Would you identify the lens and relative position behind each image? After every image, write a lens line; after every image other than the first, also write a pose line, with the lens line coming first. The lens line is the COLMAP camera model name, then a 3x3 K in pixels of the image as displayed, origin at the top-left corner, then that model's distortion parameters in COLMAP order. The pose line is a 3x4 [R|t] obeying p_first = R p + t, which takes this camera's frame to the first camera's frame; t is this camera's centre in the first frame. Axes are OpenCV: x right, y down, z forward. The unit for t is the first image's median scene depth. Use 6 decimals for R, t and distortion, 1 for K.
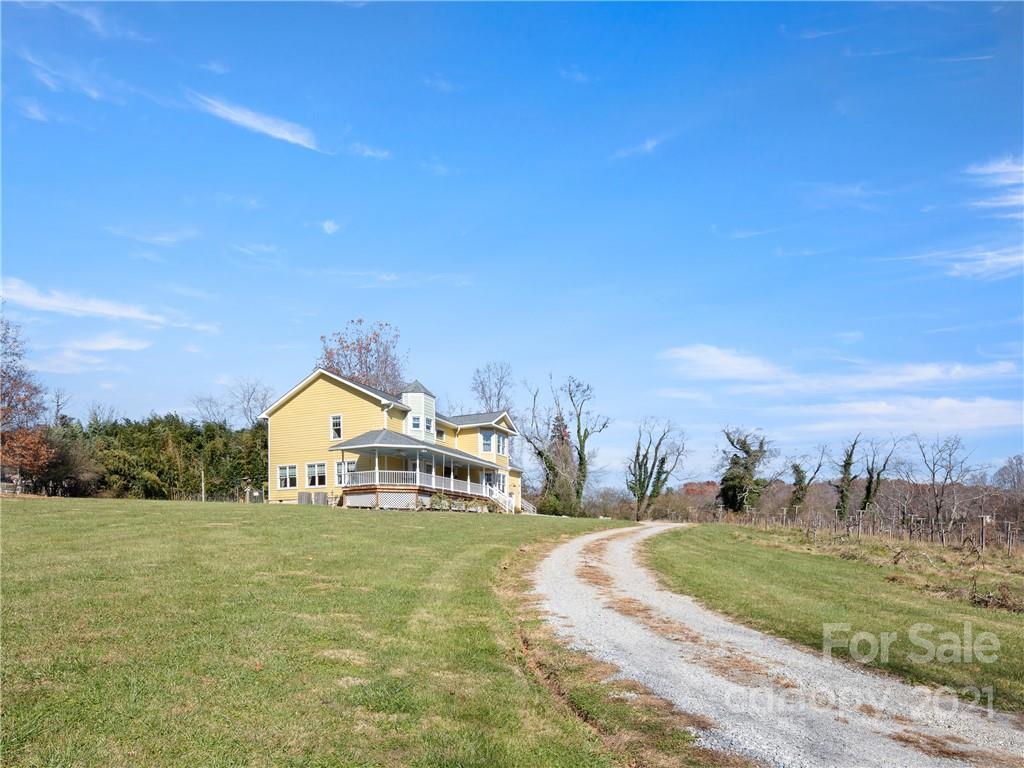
lens RADIAL K [[532.1, 0, 510.1], [0, 532.1, 385.7], [0, 0, 1]] dist [0.000383, -0.000414]
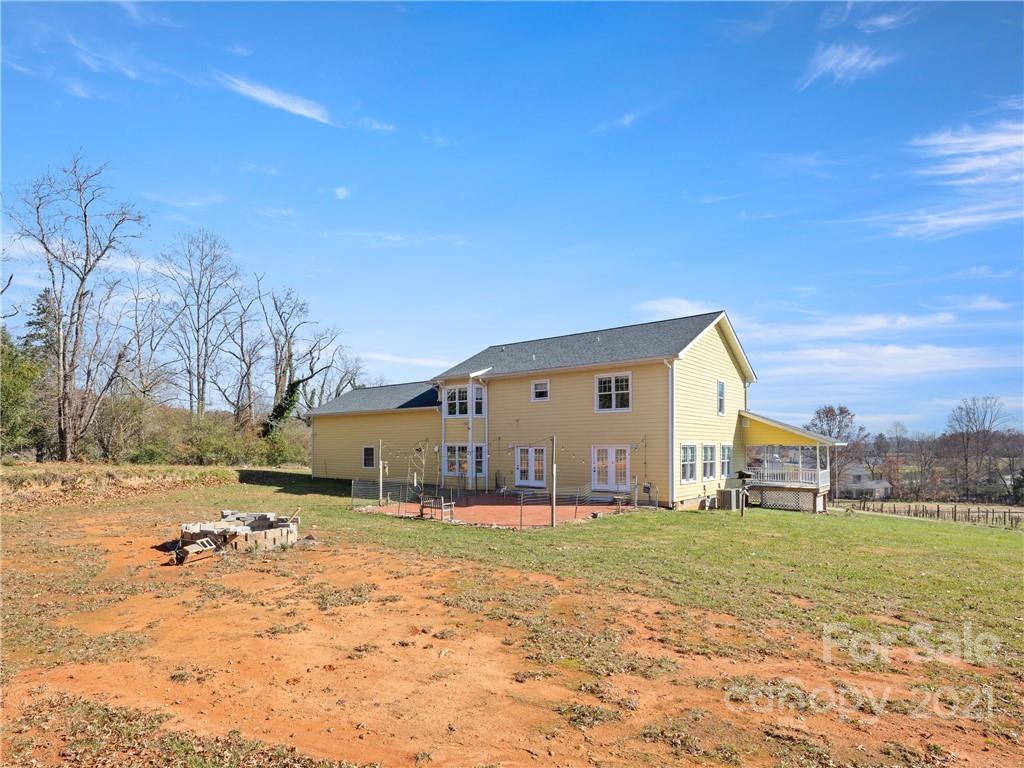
lens RADIAL K [[532.1, 0, 513.6], [0, 532.1, 378.2], [0, 0, 1]] dist [0.000383, -0.000414]
pose [[0.999769, -0.000781, 0.021463, -0.001109], [-0.001080, 0.996248, 0.086542, -0.005972], [-0.021450, -0.086545, 0.996017, -0.140056]]
